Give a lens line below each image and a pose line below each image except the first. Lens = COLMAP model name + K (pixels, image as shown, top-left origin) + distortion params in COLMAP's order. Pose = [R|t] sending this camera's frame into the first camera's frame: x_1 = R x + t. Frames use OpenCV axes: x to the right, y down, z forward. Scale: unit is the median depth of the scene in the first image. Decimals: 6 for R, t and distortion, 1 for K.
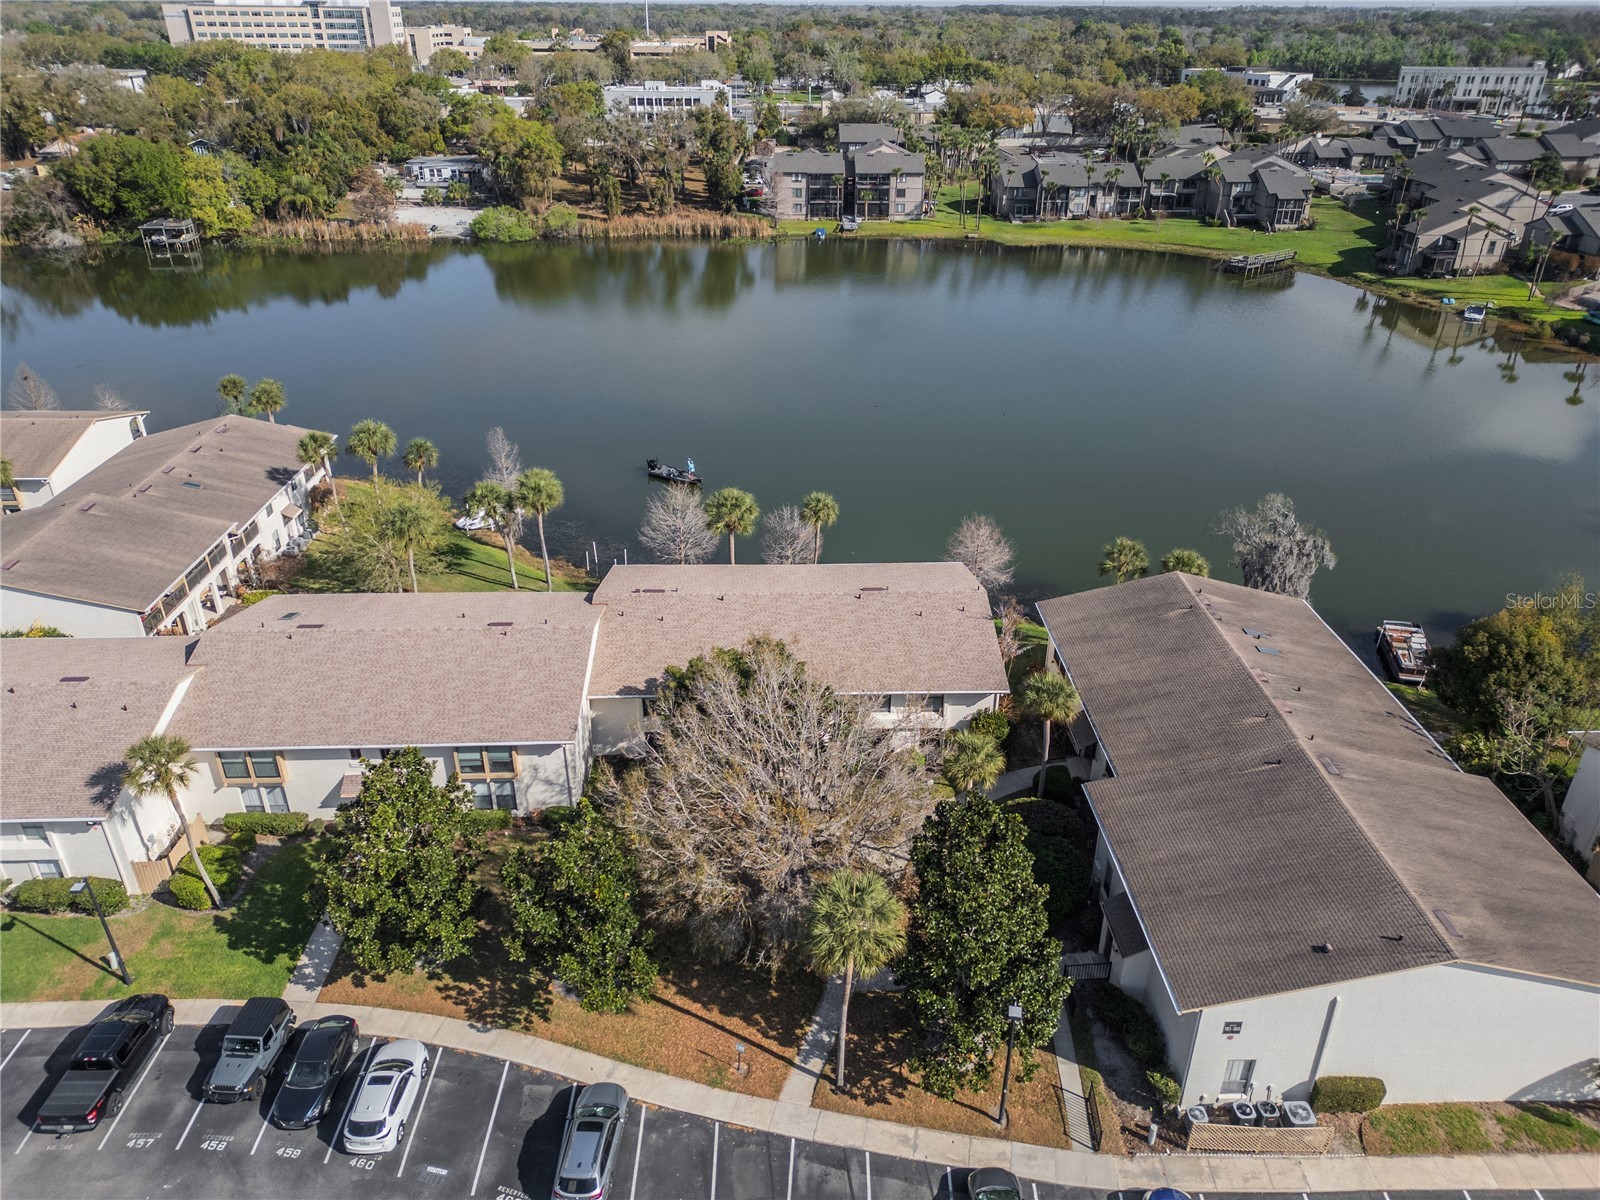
lens RADIAL K [[1120.9, 0, 806.7], [0, 1120.9, 595.4], [0, 0, 1]] dist [0.061161, -0.049039]
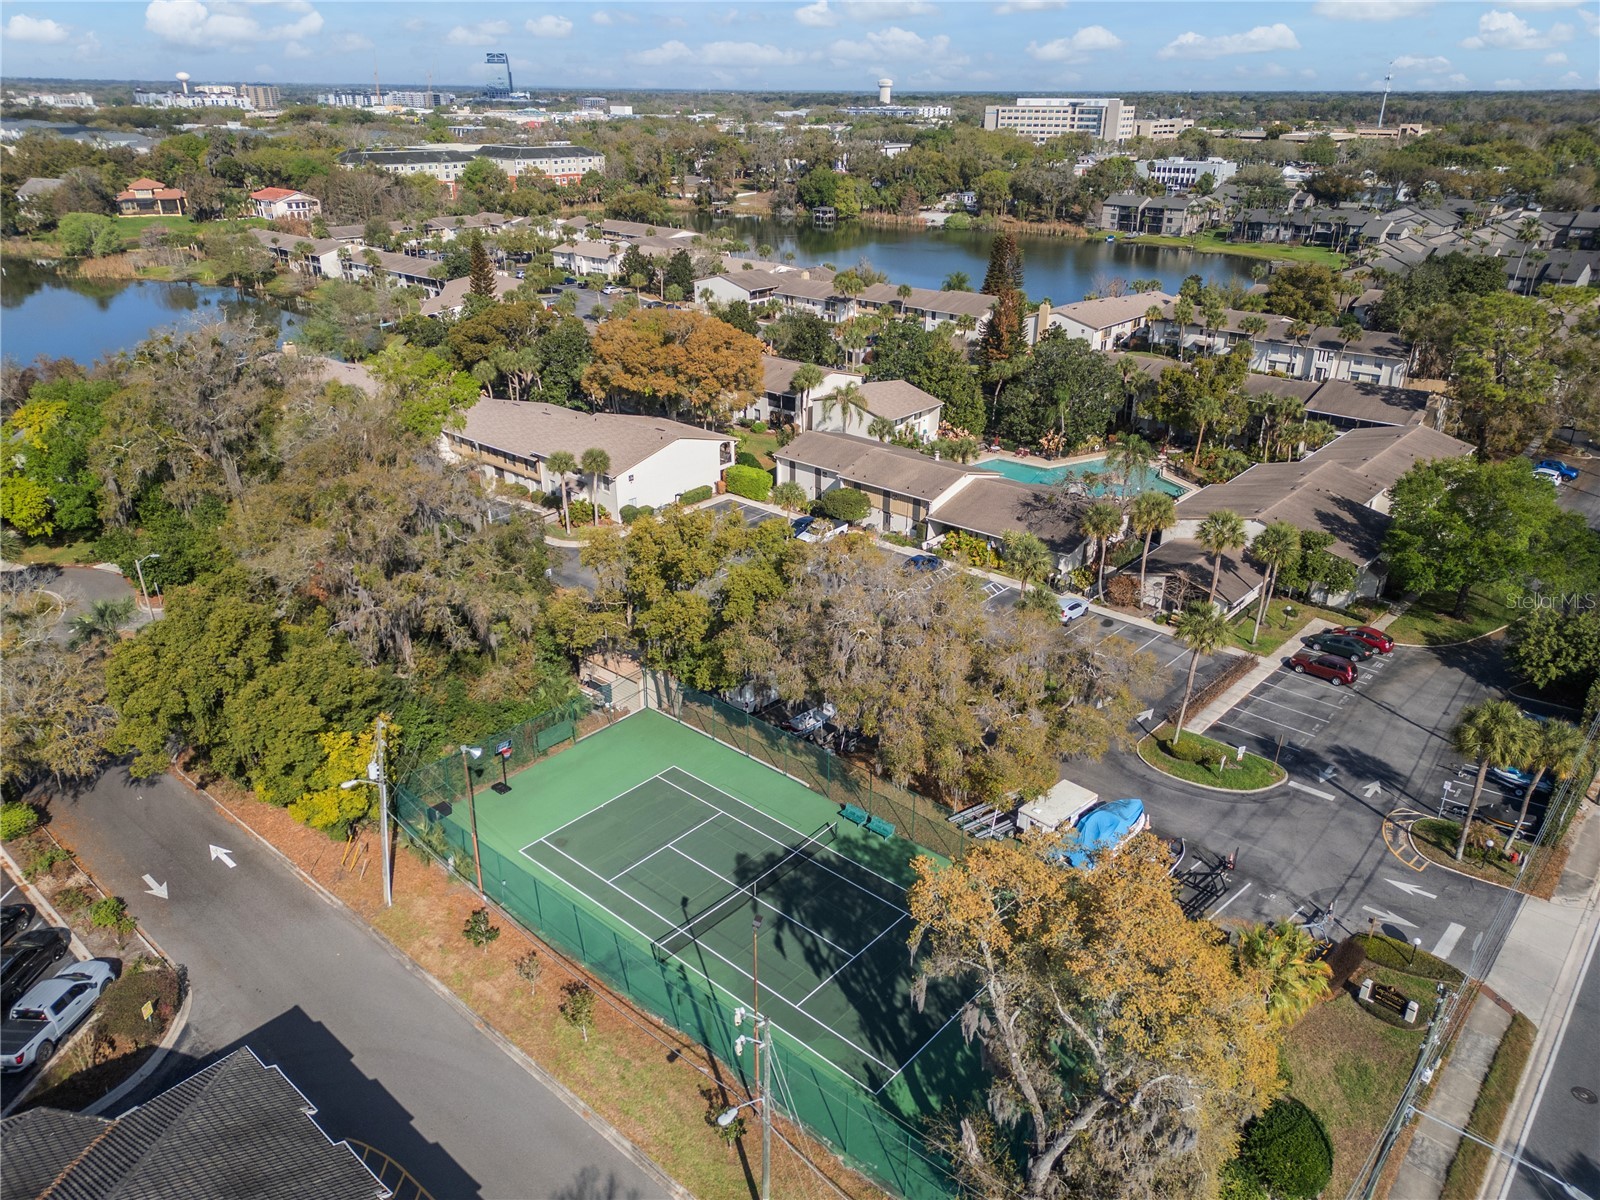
lens RADIAL K [[1120.9, 0, 813.3], [0, 1120.9, 603.8], [0, 0, 1]] dist [0.061161, -0.049039]
pose [[0.733693, 0.280520, -0.618872, 0.905171], [-0.315726, 0.947251, 0.055062, 0.261289], [0.601673, 0.154995, 0.783560, -0.556936]]
